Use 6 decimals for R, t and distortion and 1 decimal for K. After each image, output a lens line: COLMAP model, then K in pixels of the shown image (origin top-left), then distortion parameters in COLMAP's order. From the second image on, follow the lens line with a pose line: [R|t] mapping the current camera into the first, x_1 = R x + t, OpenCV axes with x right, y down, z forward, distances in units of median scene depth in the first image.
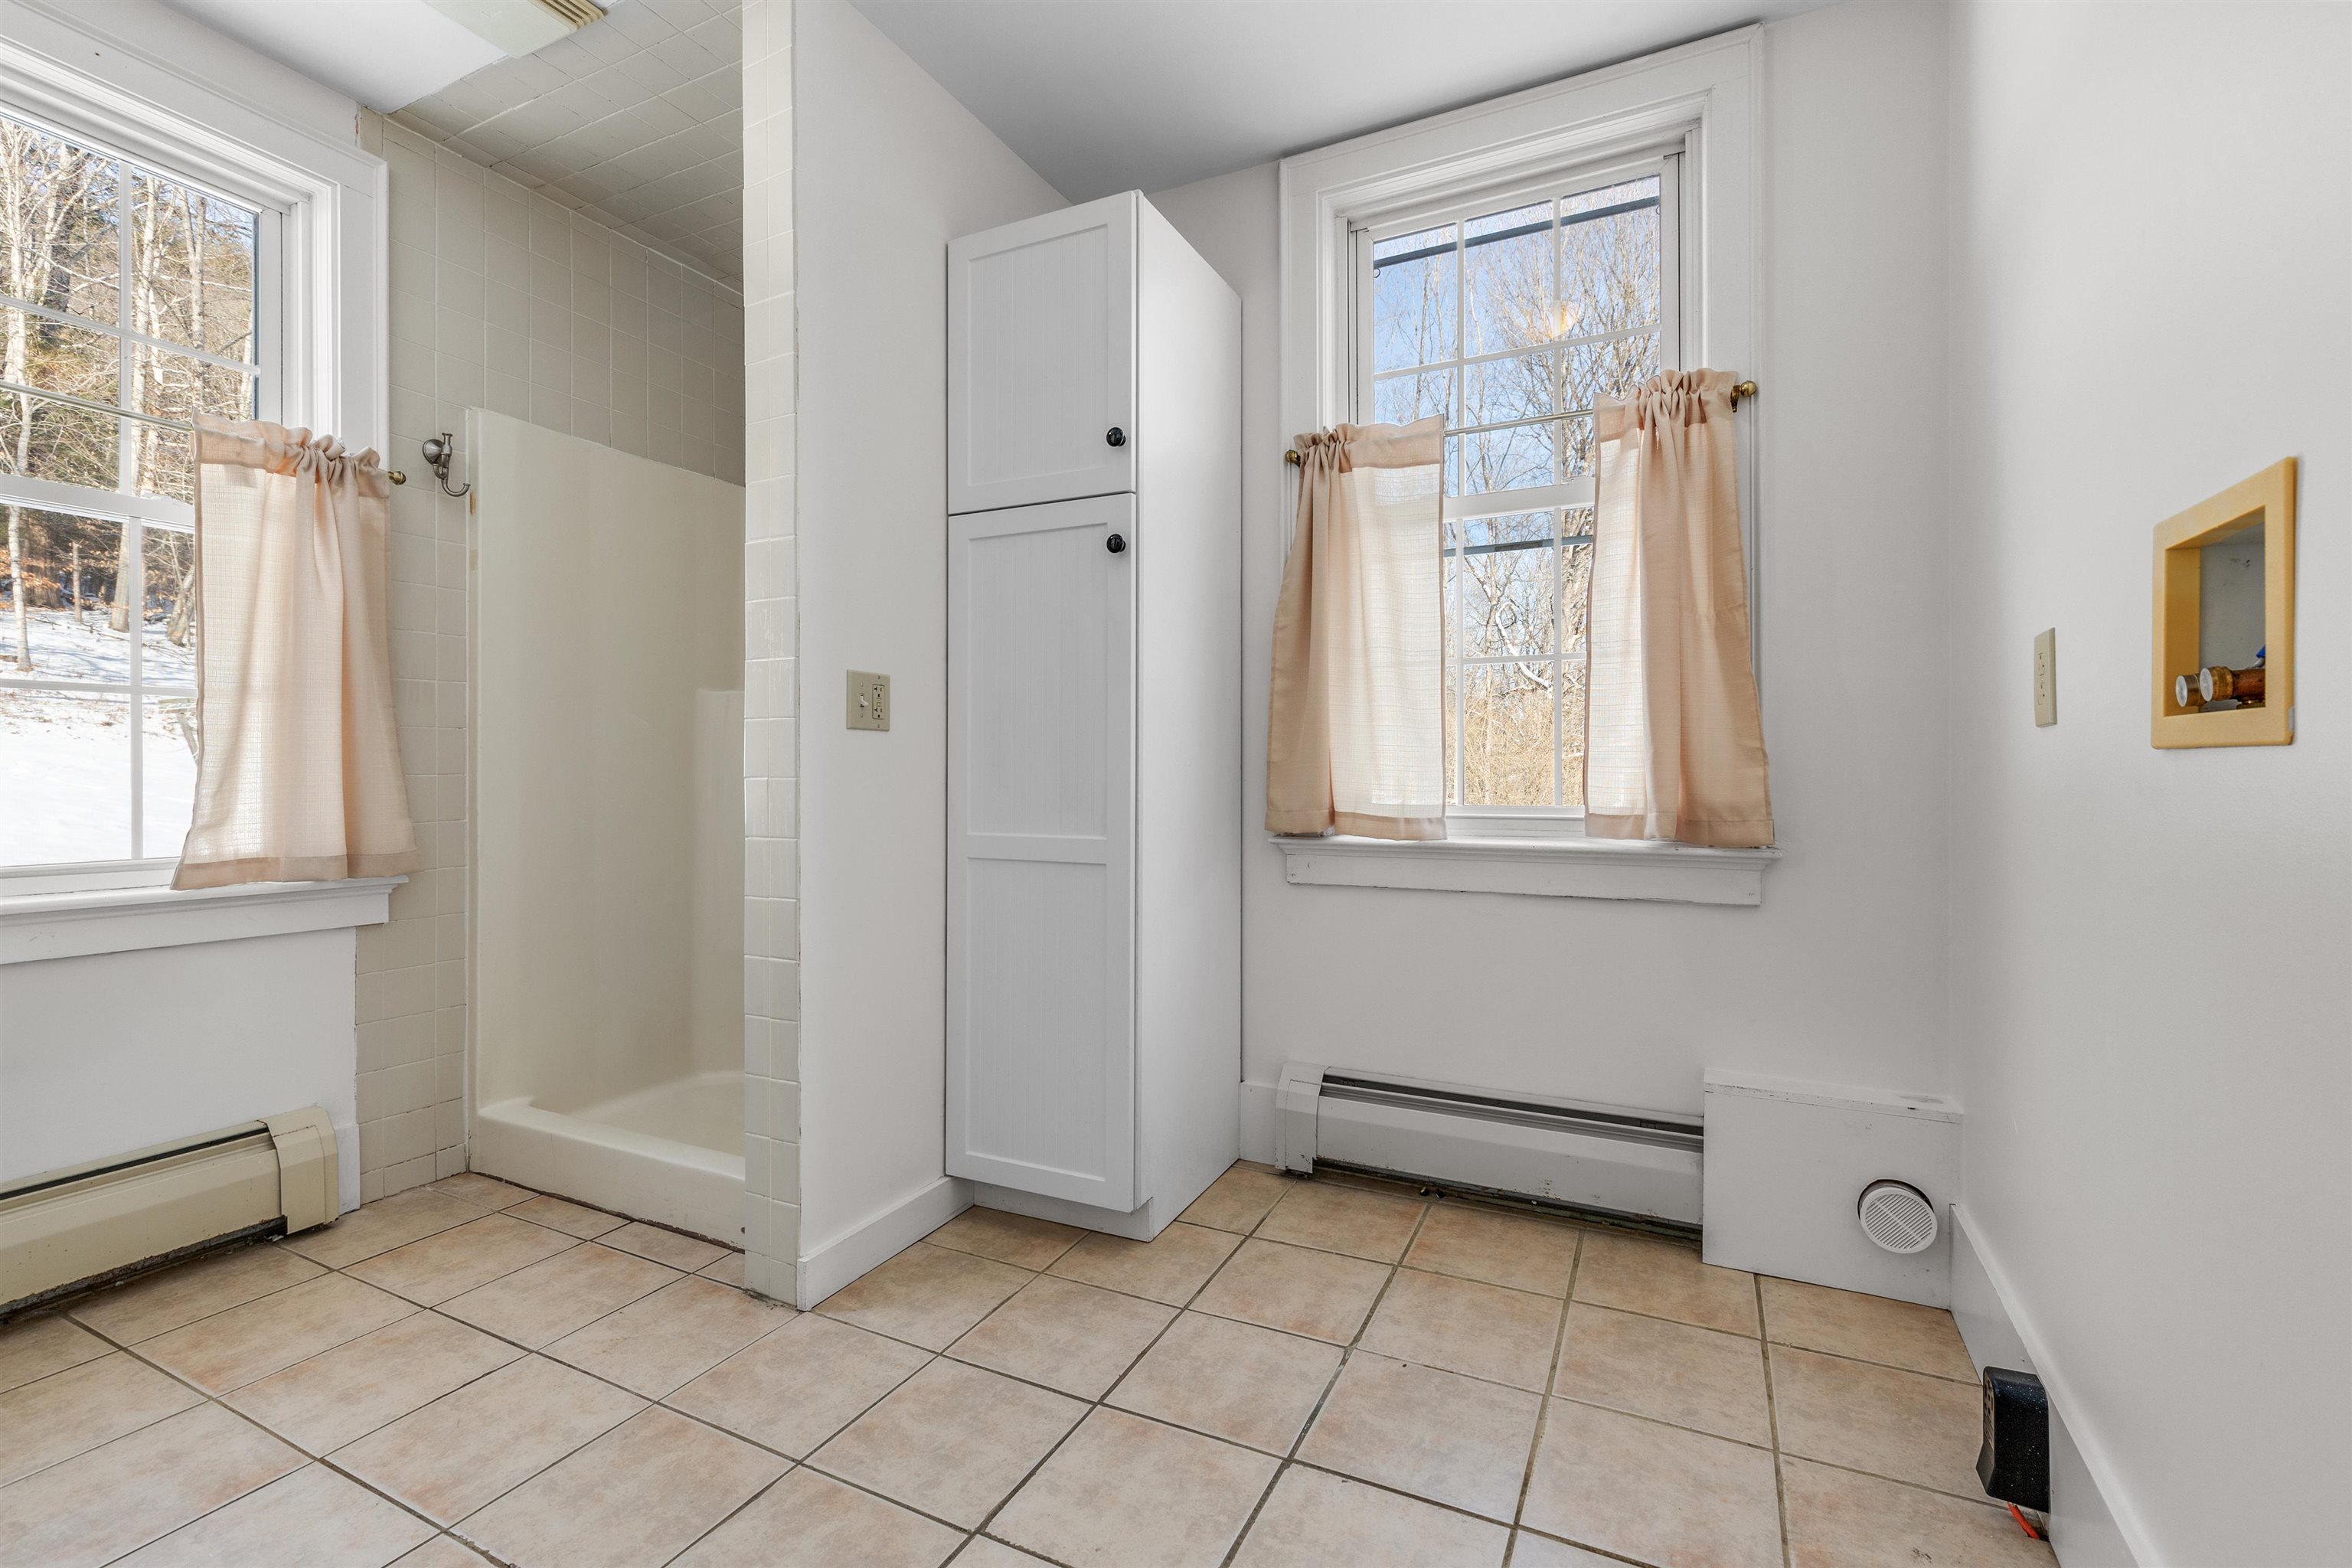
lens RADIAL K [[1045.2, 0, 1172.8], [0, 1045.2, 774.7], [0, 0, 1]] dist [0.002011, 0.000549]
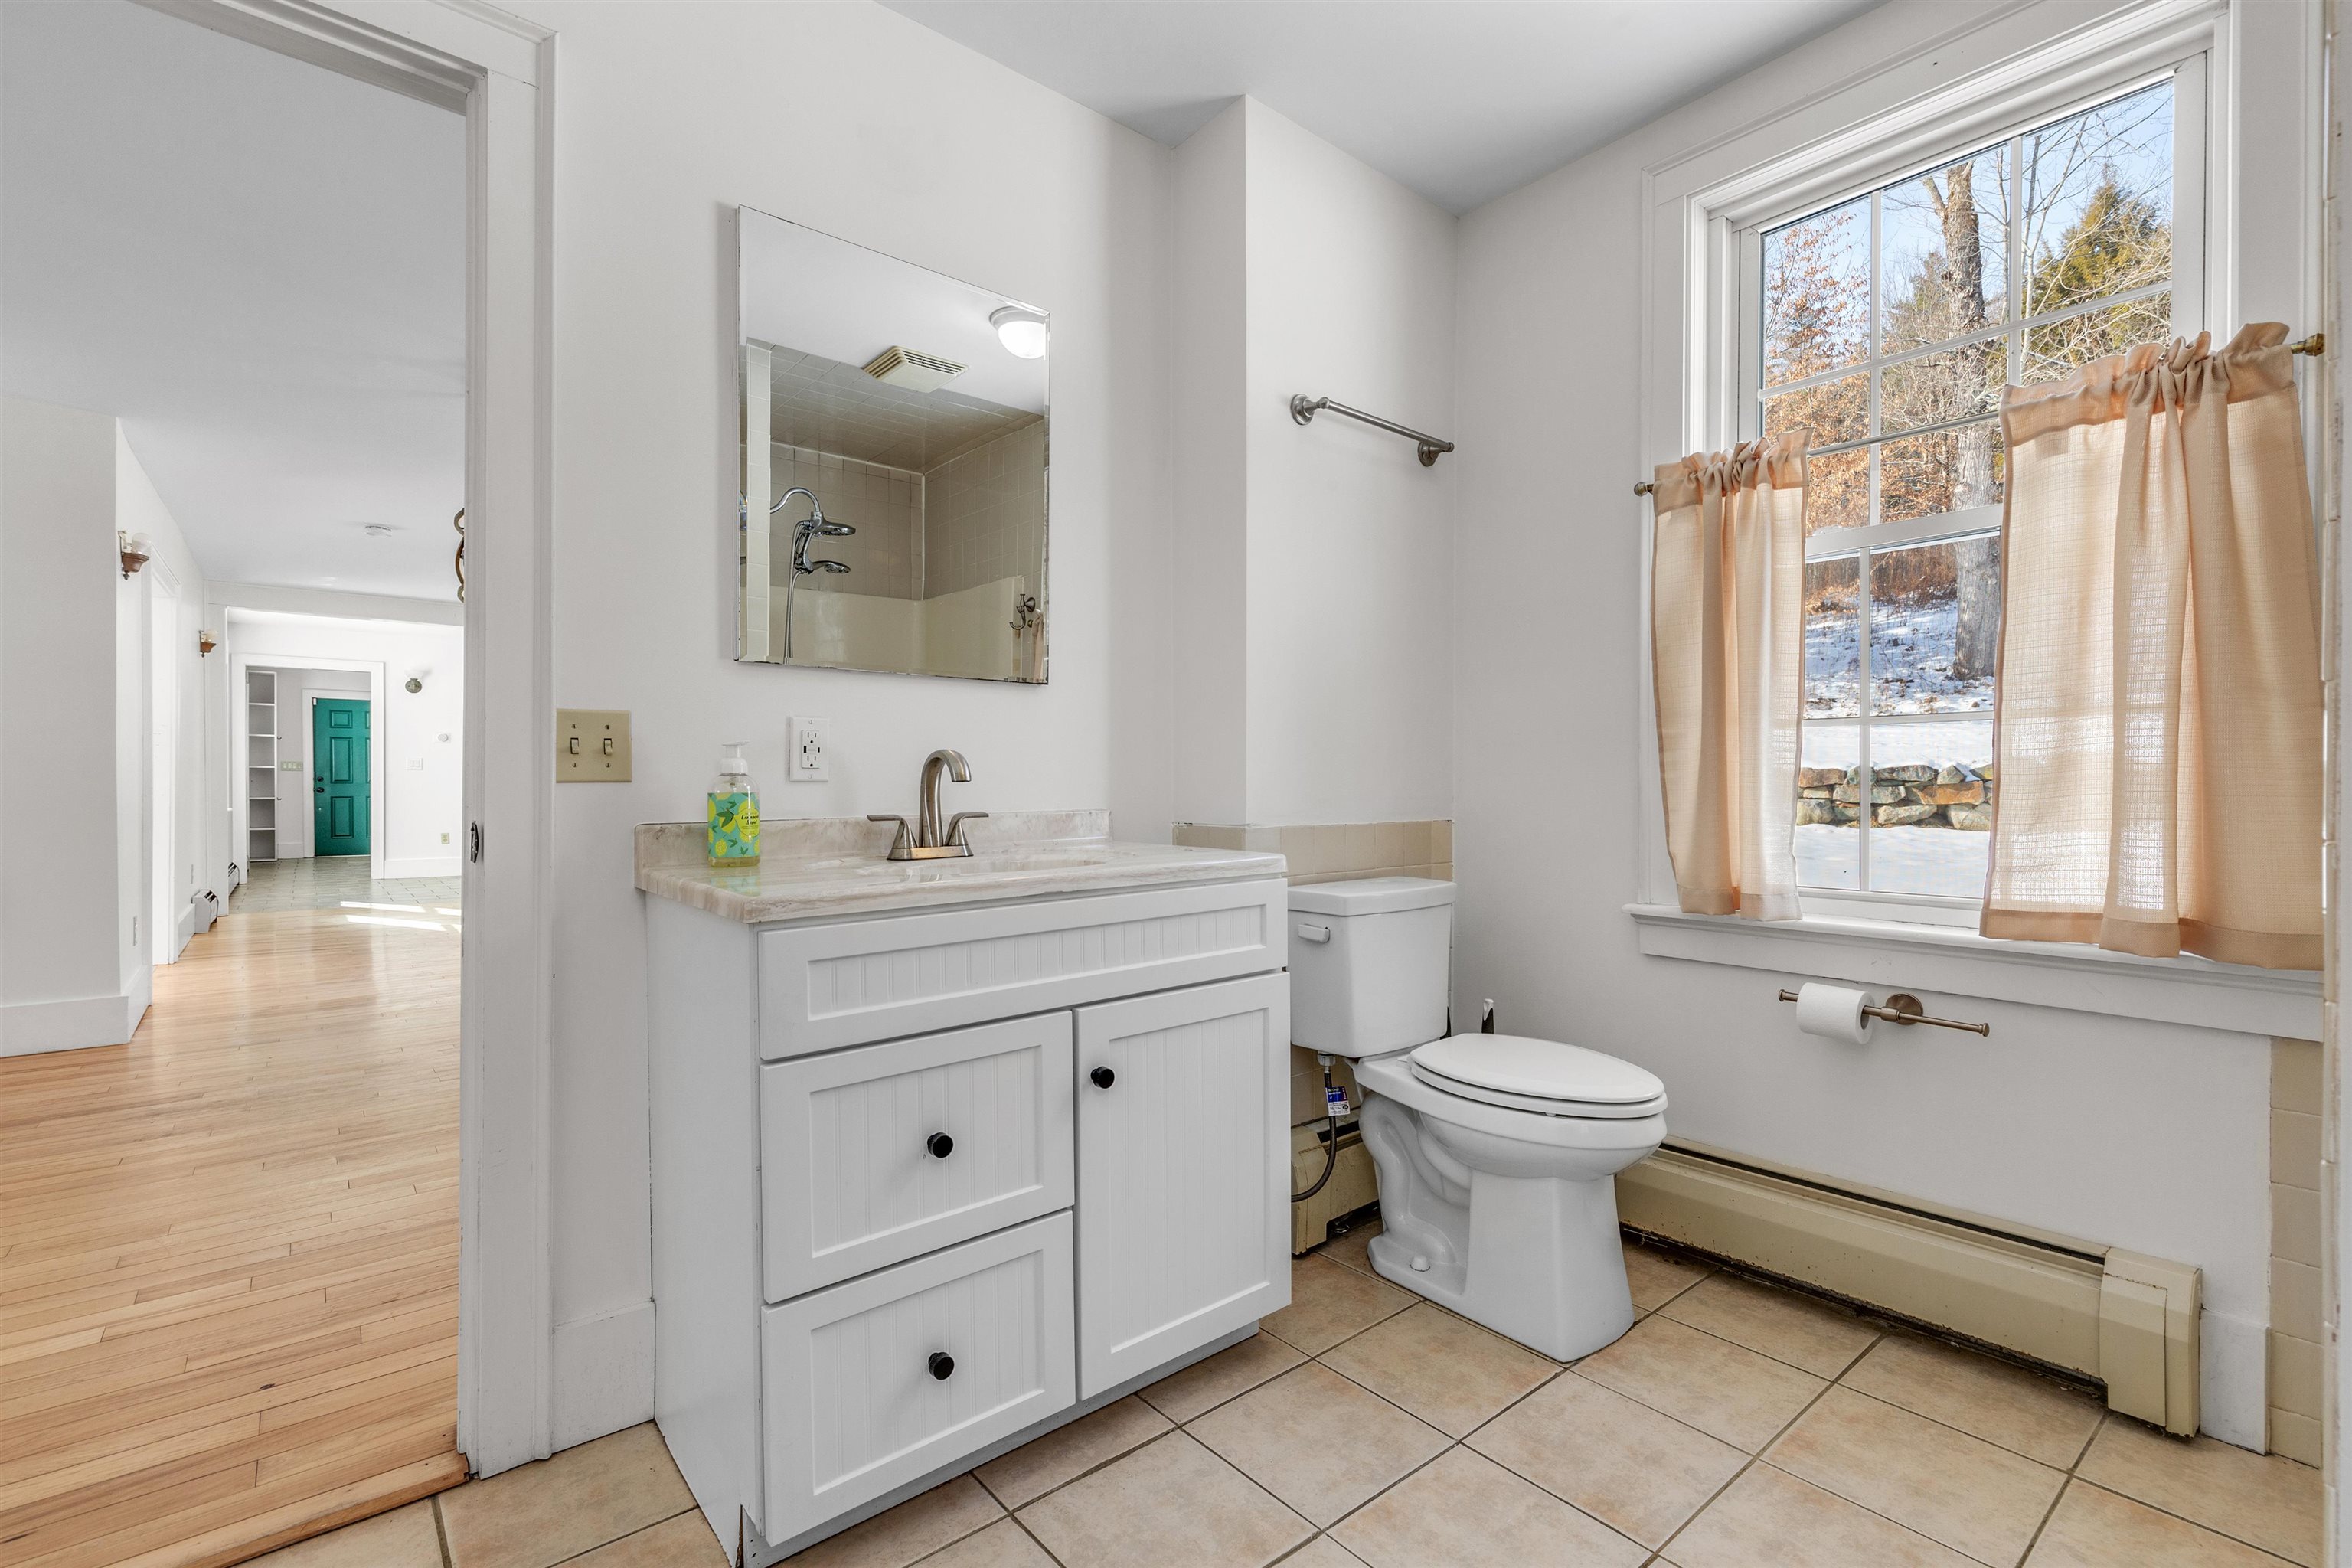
lens RADIAL K [[1045.2, 0, 1160.5], [0, 1045.2, 790.4], [0, 0, 1]] dist [0.002011, 0.000549]
pose [[-0.407602, 0.002298, -0.913157, 0.146999], [-0.005537, 0.999972, 0.004988, -0.014769], [0.913143, 0.007090, -0.407578, 0.711102]]
